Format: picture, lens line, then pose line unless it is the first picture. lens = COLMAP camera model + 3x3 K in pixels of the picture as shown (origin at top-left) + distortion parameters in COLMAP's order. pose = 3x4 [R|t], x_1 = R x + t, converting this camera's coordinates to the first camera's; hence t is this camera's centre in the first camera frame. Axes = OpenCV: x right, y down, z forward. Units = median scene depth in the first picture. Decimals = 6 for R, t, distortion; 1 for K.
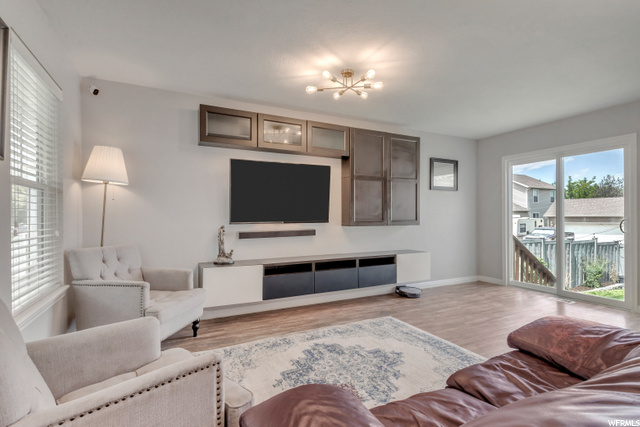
lens RADIAL K [[306.8, 0, 323.4], [0, 306.8, 213.7], [0, 0, 1]] dist [0.000624, -0.000115]
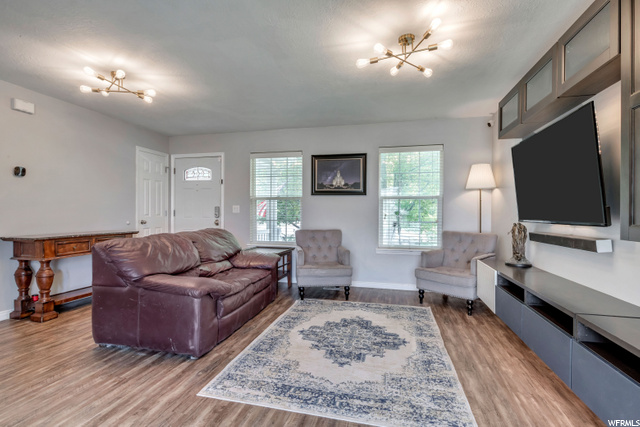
lens RADIAL K [[306.8, 0, 323.4], [0, 306.8, 213.7], [0, 0, 1]] dist [0.000624, -0.000115]
pose [[-0.644609, 0.005630, -0.764492, 0.893244], [0.008115, 0.999967, 0.000522, 0.007189], [0.764470, -0.005867, -0.644633, 1.419263]]
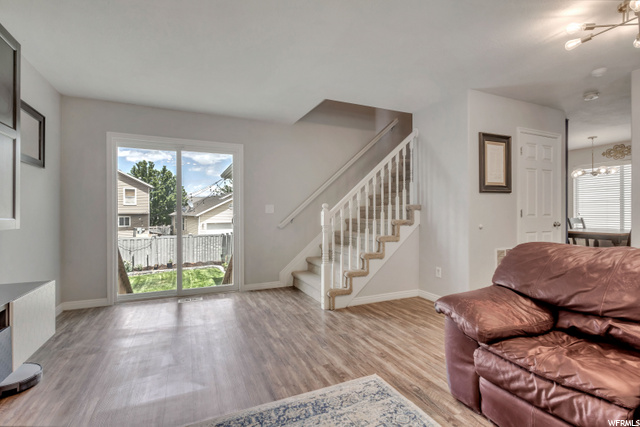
lens RADIAL K [[300.8, 0, 320.0], [0, 300.8, 213.5], [0, 0, 1]] dist [0.001143, -0.000242]
pose [[0.041226, 0.001536, 0.999149, -0.221847], [-0.011548, 0.999933, -0.001060, 0.011919], [-0.999083, -0.011494, 0.041241, 0.860666]]
